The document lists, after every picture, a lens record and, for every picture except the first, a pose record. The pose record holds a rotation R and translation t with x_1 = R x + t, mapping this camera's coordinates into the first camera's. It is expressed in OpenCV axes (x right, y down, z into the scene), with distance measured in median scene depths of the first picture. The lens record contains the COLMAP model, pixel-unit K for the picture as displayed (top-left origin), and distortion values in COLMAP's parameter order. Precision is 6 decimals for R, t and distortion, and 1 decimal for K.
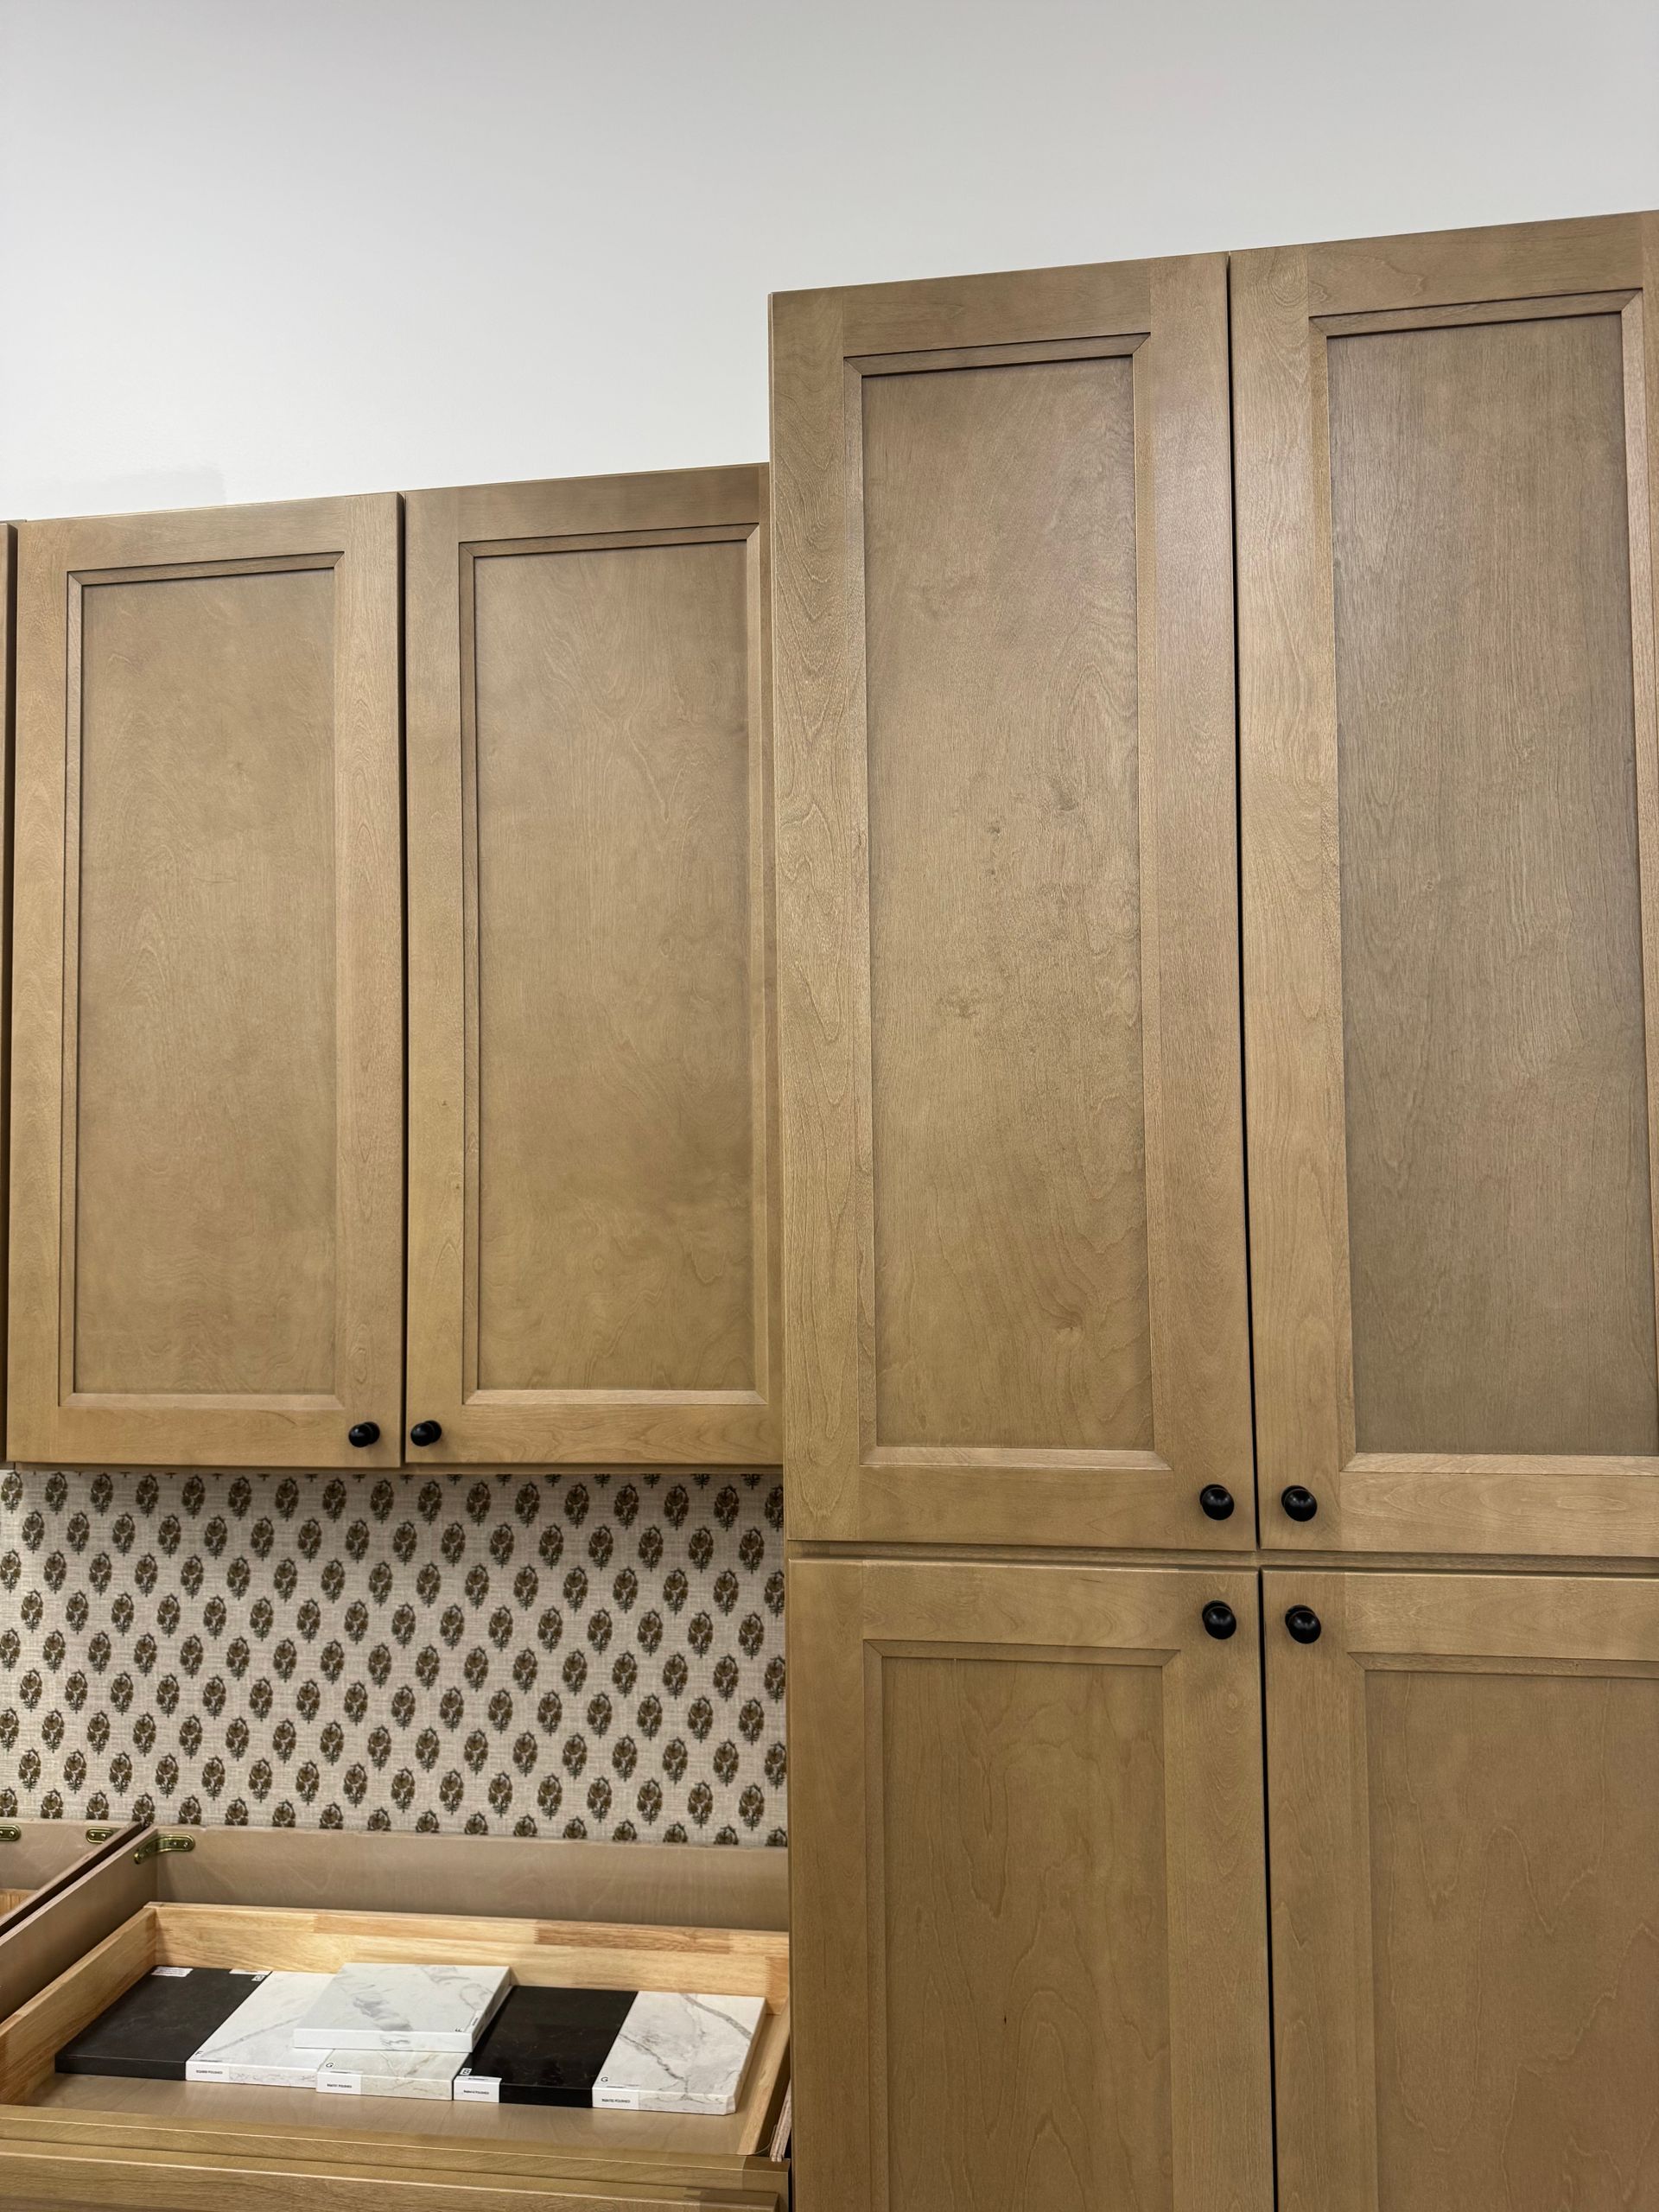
lens RADIAL K [[1568.8, 0, 822.3], [0, 1568.8, 1116.5], [0, 0, 1]] dist [0.142870, -0.261797]
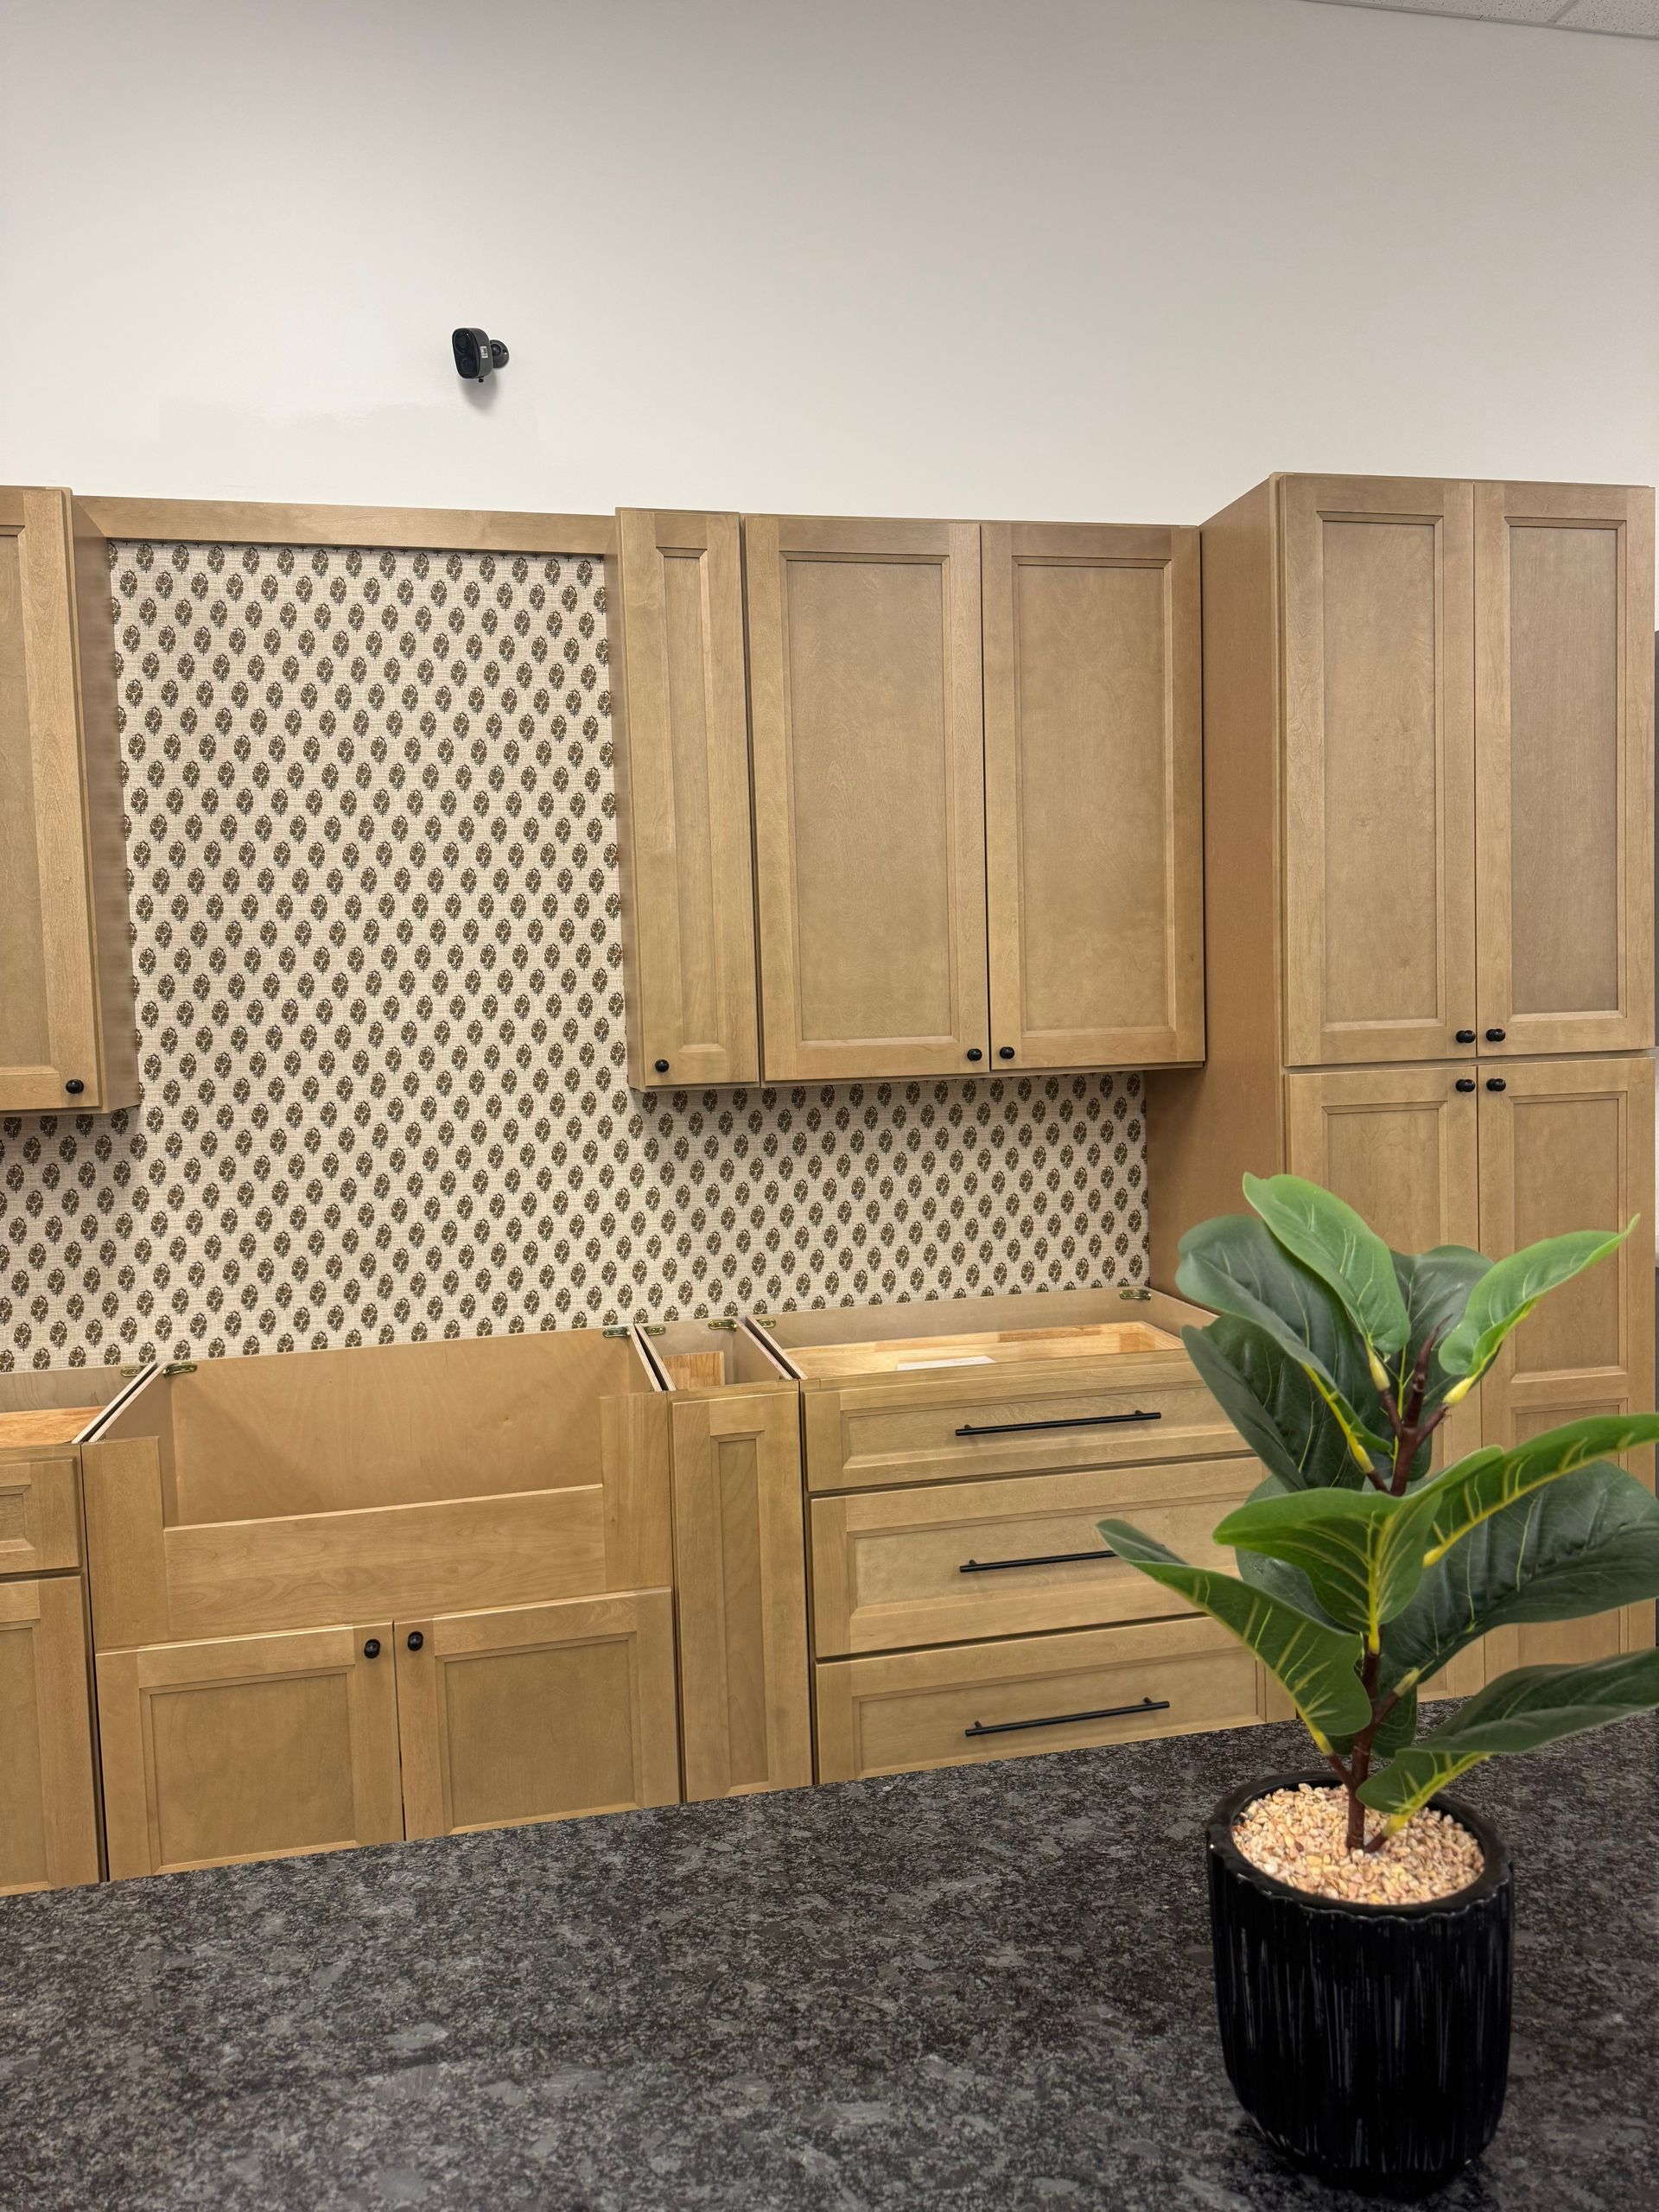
lens RADIAL K [[1568.8, 0, 822.3], [0, 1568.8, 1116.5], [0, 0, 1]] dist [0.142870, -0.261797]
pose [[0.937611, -0.042134, 0.345124, -1.085560], [0.008006, 0.994983, 0.099722, 0.086207], [-0.347594, -0.090738, 0.933244, -0.655809]]
